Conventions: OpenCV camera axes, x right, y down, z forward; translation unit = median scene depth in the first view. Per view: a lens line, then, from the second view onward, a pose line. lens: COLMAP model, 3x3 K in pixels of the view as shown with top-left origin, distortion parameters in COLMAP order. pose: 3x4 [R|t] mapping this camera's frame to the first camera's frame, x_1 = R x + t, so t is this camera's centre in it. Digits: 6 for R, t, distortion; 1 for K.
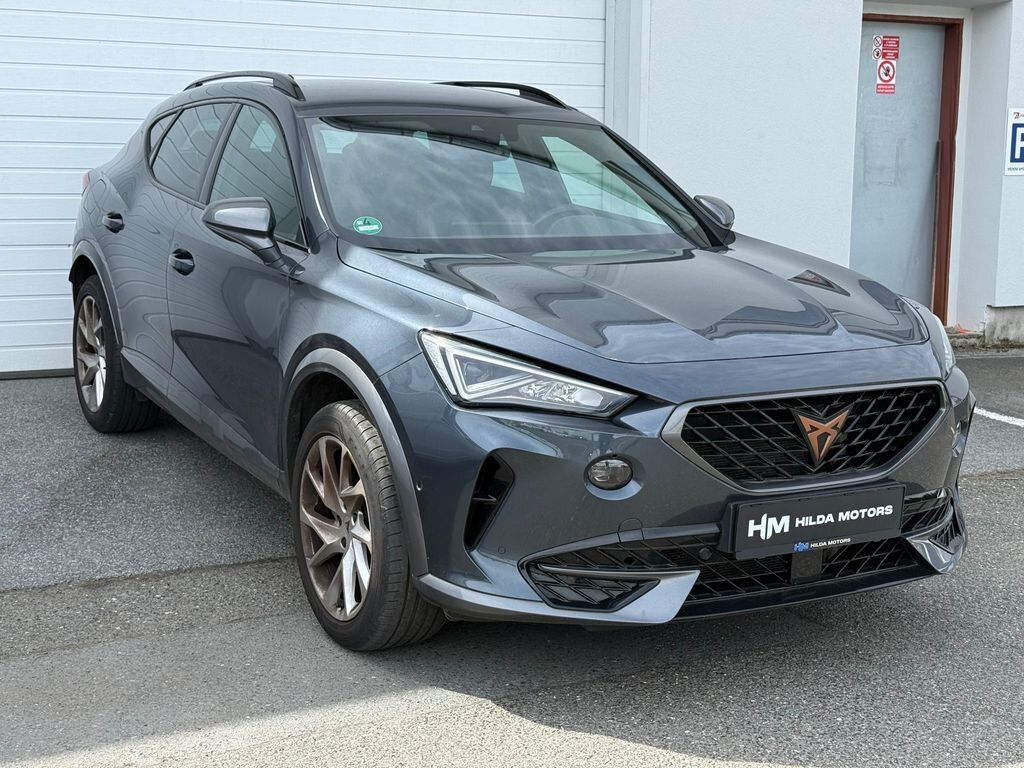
lens RADIAL K [[1412.1, 0, 512.0], [0, 1412.1, 384.0], [0, 0, 1]] dist [0.185940, -0.494755]
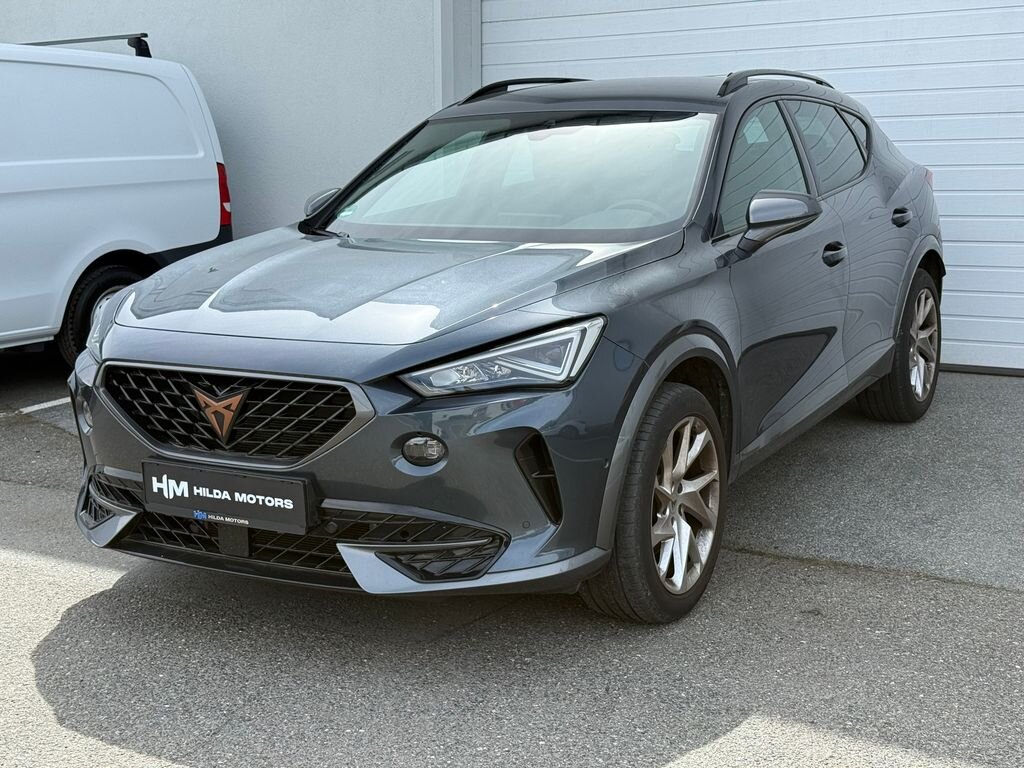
lens RADIAL K [[1412.1, 0, 512.0], [0, 1412.1, 384.0], [0, 0, 1]] dist [0.185940, -0.494755]
pose [[0.522198, 0.123750, -0.843798, 1.200243], [-0.122950, 0.990004, 0.069103, -0.083214], [0.843915, 0.067659, 0.532193, 0.624048]]
